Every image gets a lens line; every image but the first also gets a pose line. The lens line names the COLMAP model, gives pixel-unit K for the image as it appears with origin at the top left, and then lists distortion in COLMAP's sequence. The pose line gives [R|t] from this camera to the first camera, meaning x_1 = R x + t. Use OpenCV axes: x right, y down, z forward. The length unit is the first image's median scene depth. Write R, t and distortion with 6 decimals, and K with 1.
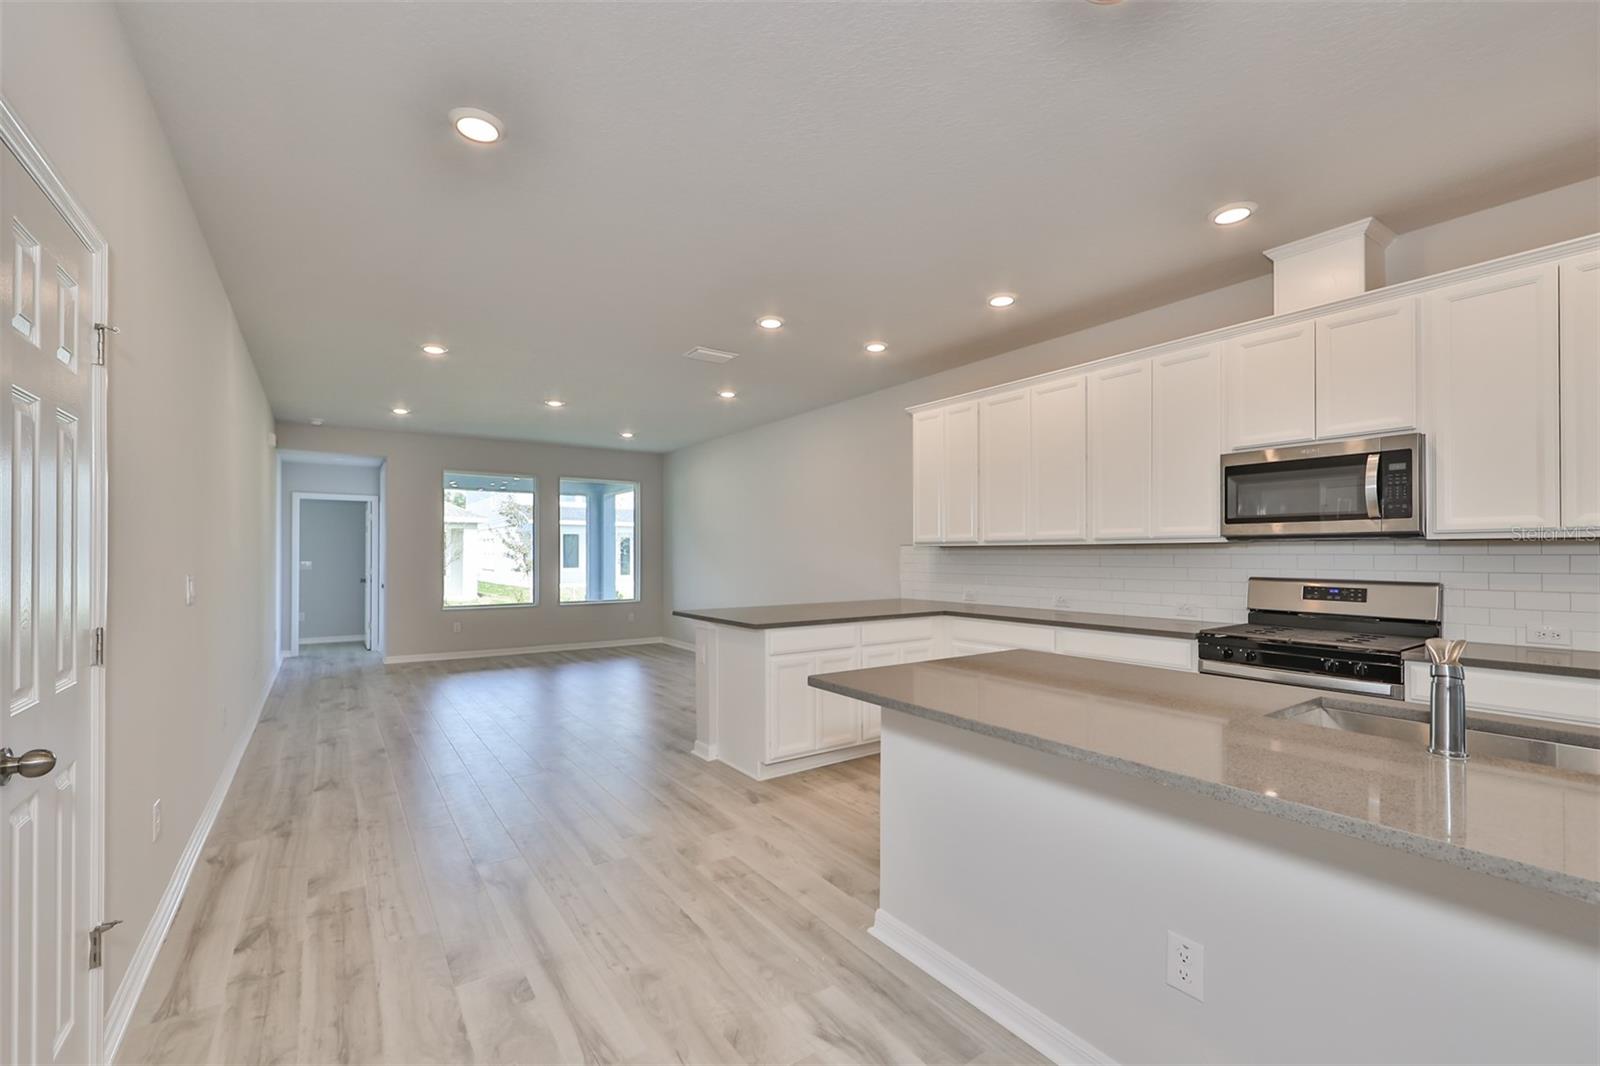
lens RADIAL K [[684.4, 0, 804.4], [0, 684.4, 544.6], [0, 0, 1]] dist [0.004220, -0.000088]
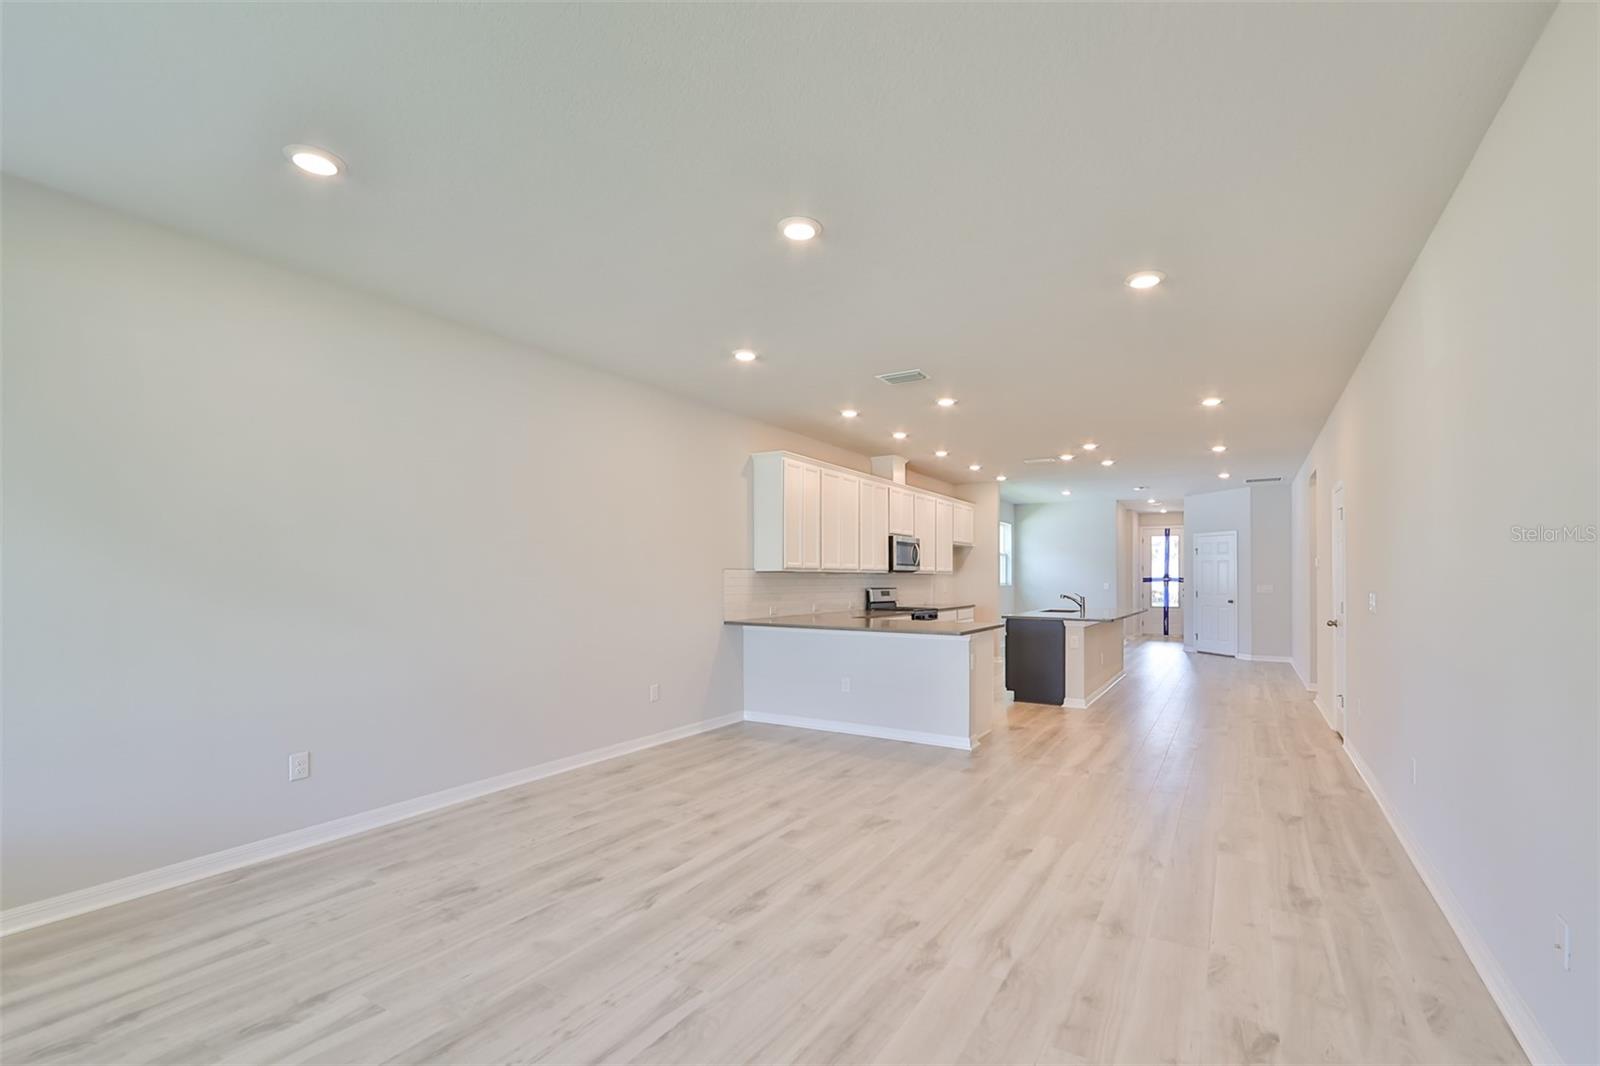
lens RADIAL K [[684.4, 0, 825.1], [0, 684.4, 574.2], [0, 0, 1]] dist [0.004220, -0.000088]
pose [[-0.406465, 0.005103, 0.913652, -1.034442], [-0.014319, 0.999826, -0.011954, 0.023187], [-0.913554, -0.017941, -0.406322, 1.571171]]
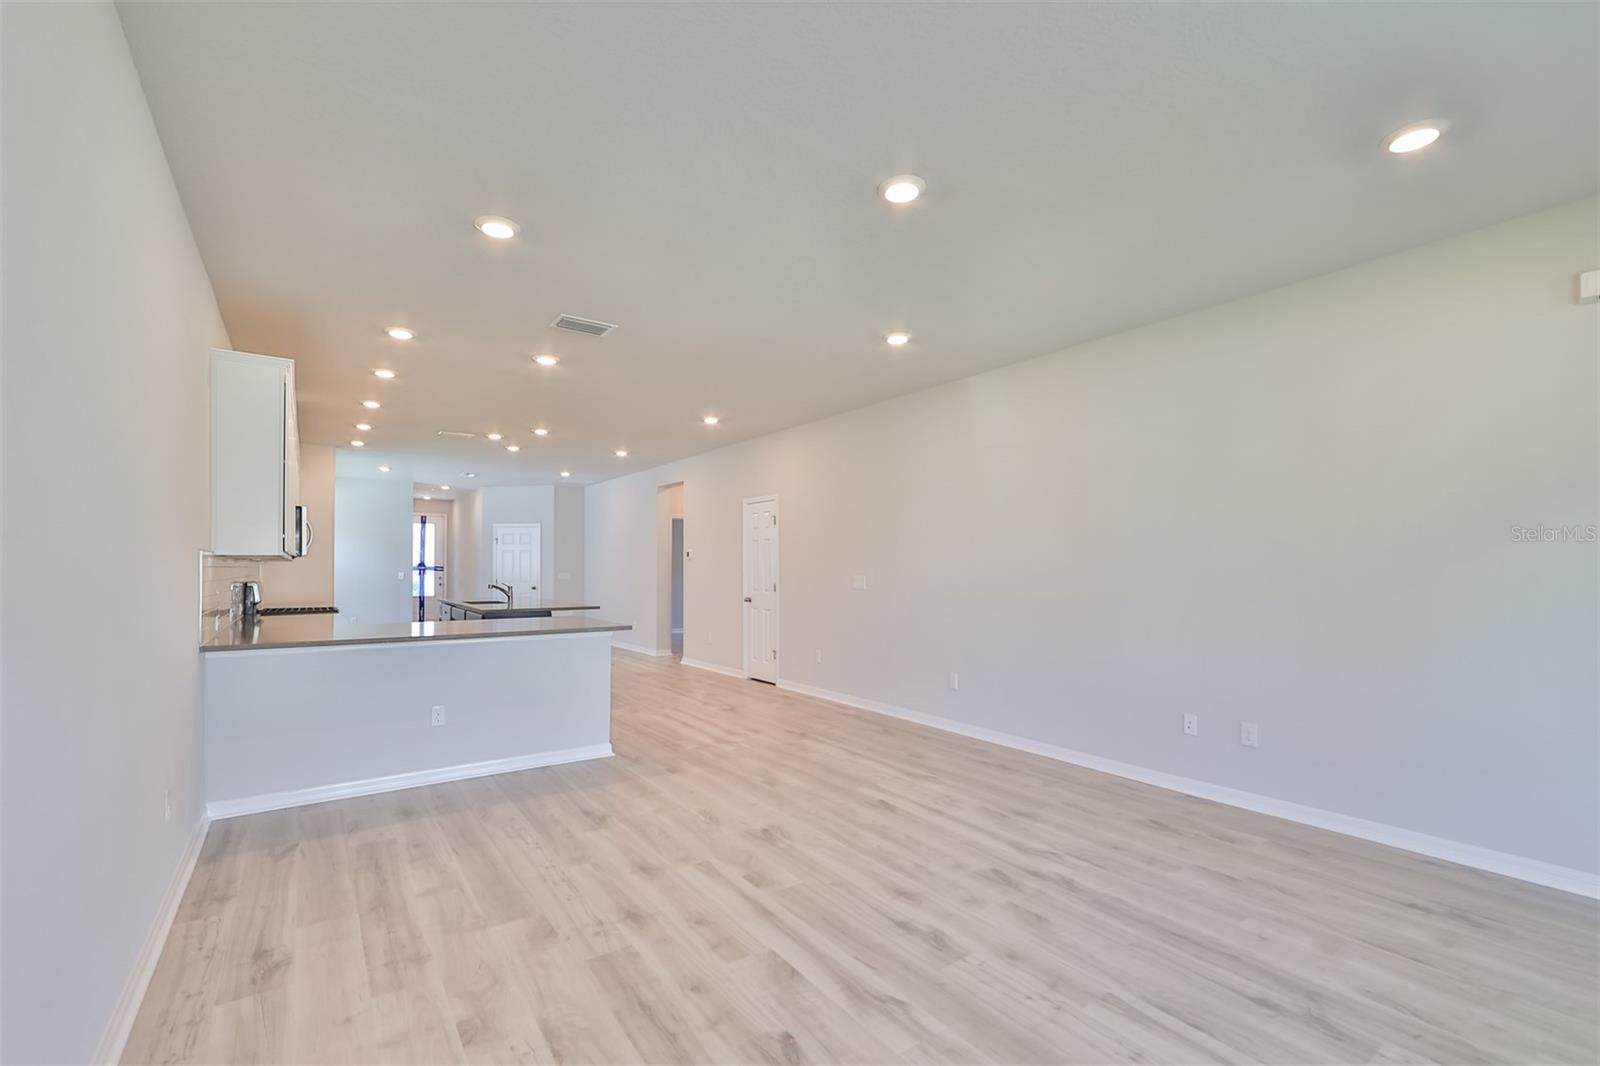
lens RADIAL K [[684.4, 0, 772.1], [0, 684.4, 564.0], [0, 0, 1]] dist [0.004220, -0.000088]
pose [[-0.999789, -0.000164, 0.020536, -0.436551], [-0.000567, 0.999807, -0.019638, 0.027907], [-0.020529, -0.019646, -0.999596, 1.876954]]
